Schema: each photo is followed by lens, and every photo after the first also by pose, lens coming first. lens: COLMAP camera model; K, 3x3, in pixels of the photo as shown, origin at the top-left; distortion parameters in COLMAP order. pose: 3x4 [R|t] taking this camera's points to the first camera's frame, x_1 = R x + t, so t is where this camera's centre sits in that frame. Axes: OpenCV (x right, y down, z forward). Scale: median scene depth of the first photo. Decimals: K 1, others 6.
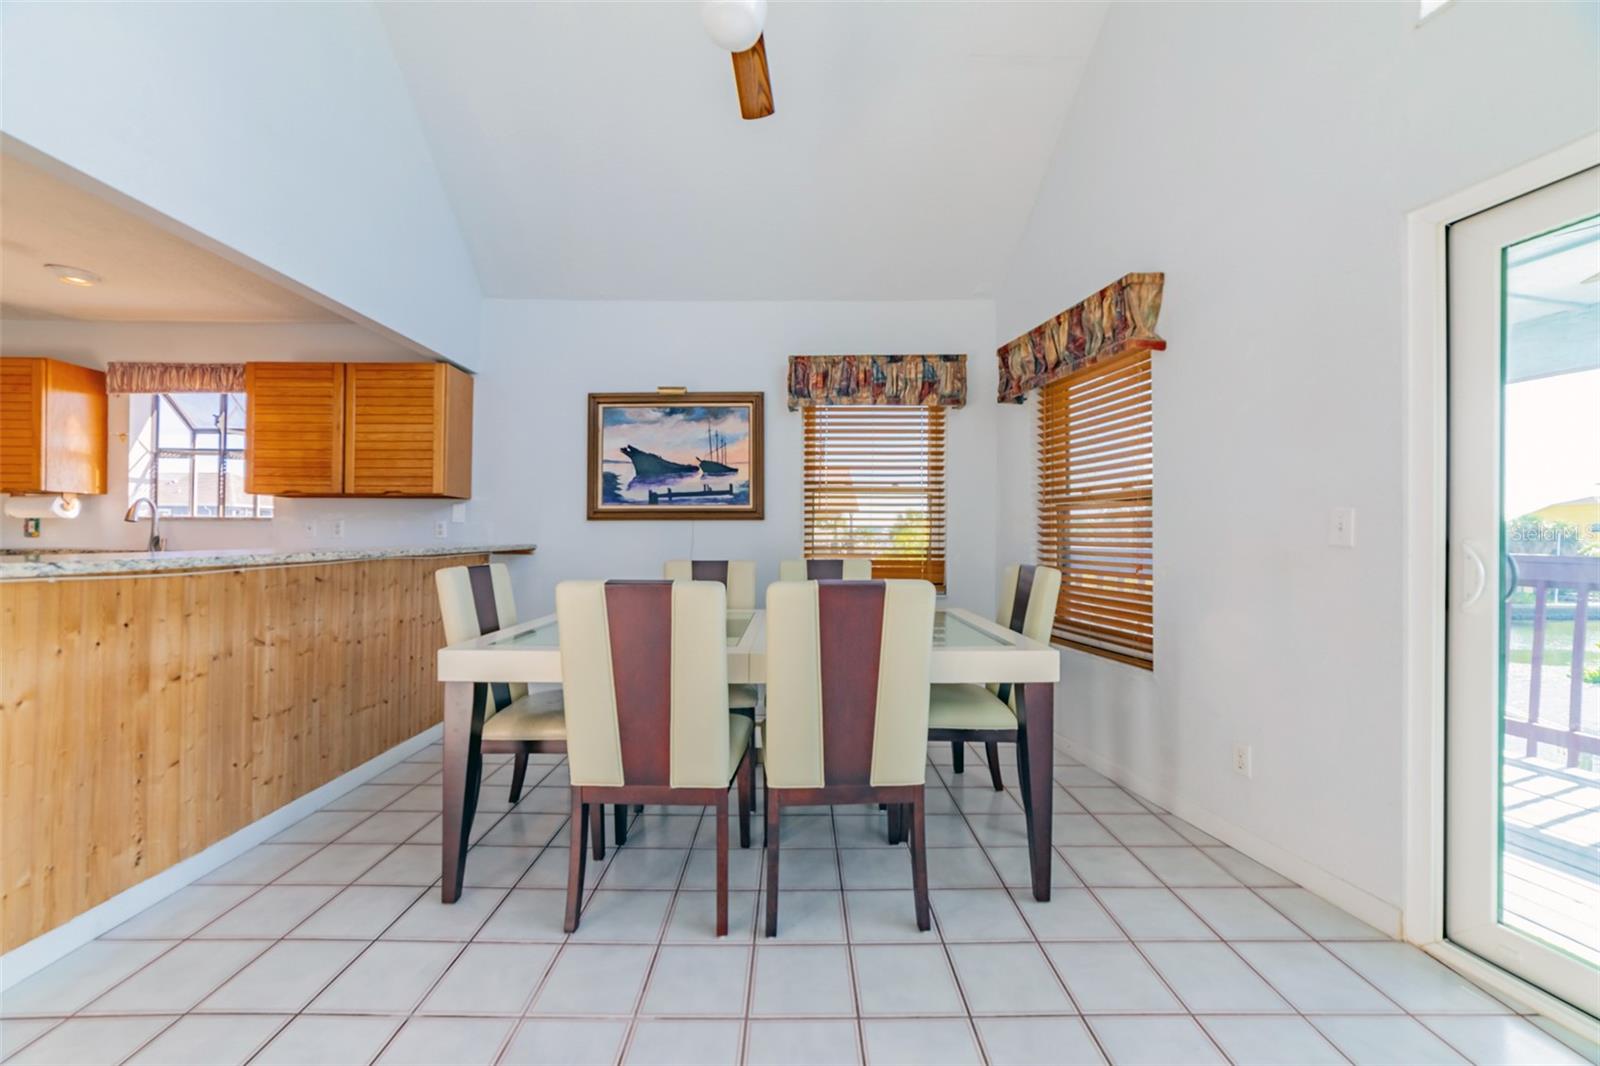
lens RADIAL K [[619.0, 0, 794.2], [0, 619.0, 537.7], [0, 0, 1]] dist [-0.016393, 0.002780]
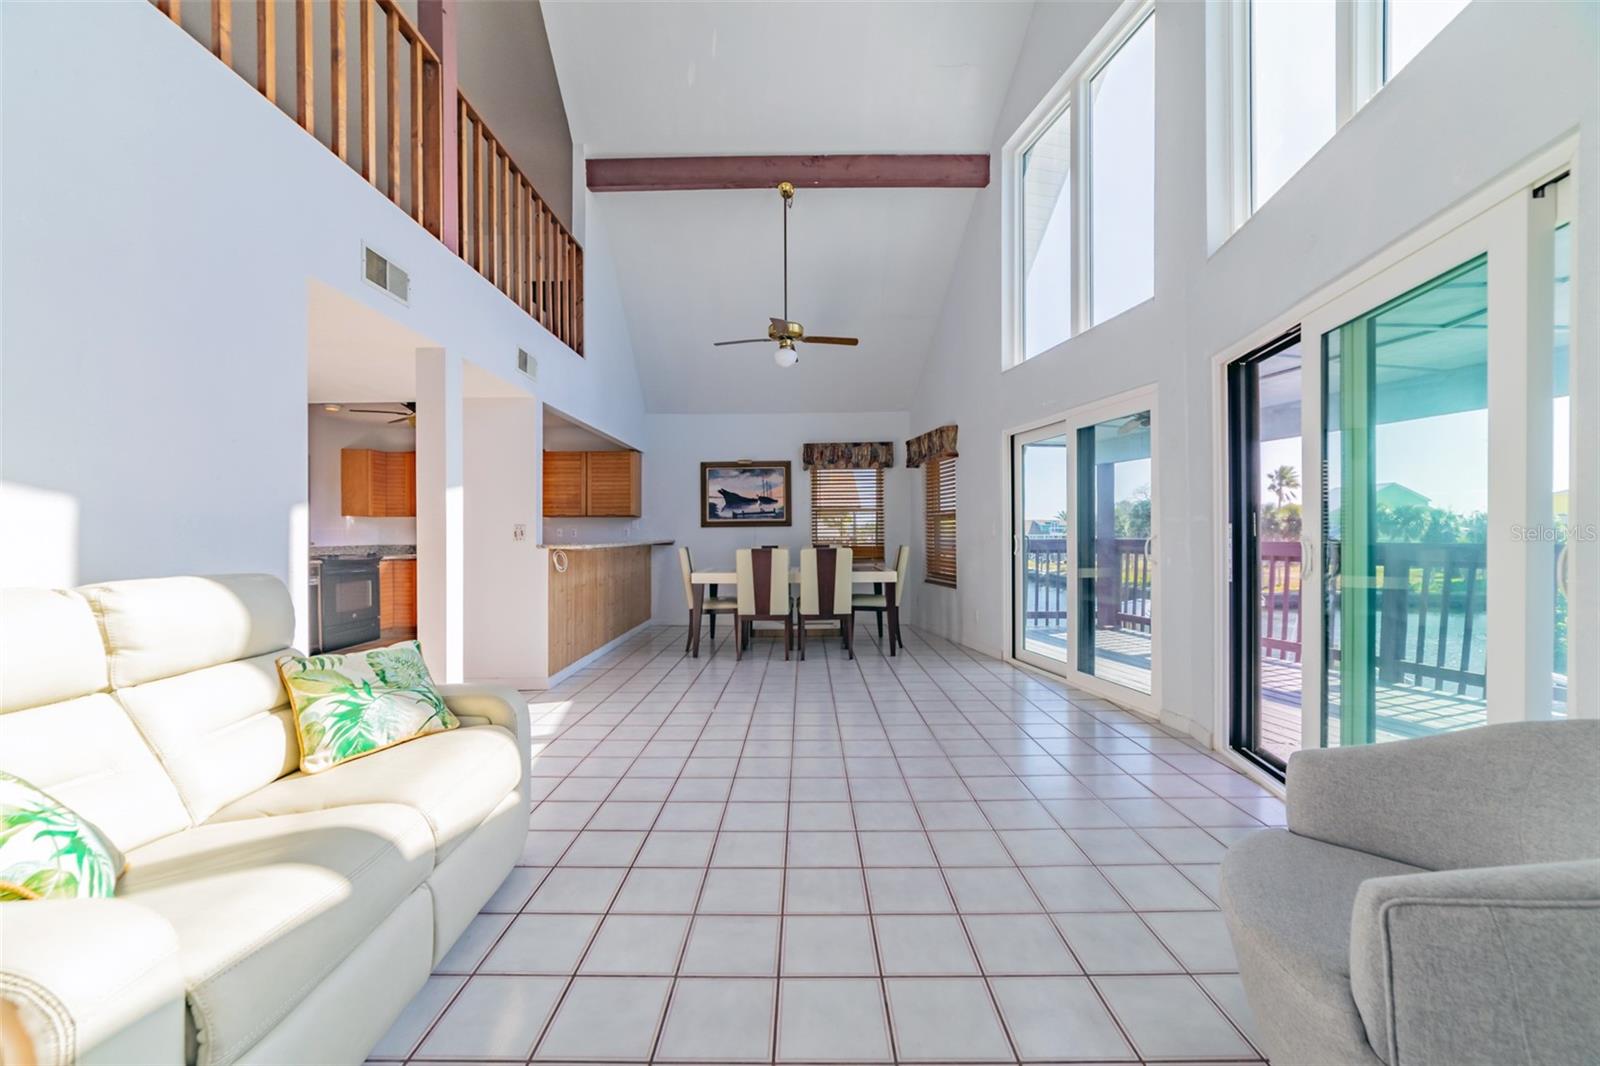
lens RADIAL K [[619.0, 0, 803.3], [0, 619.0, 536.4], [0, 0, 1]] dist [-0.016393, 0.002780]
pose [[0.999945, -0.010490, 0.000809, -0.013271], [0.010488, 0.999941, 0.002838, -0.001836], [-0.000839, -0.002829, 0.999996, -0.972812]]
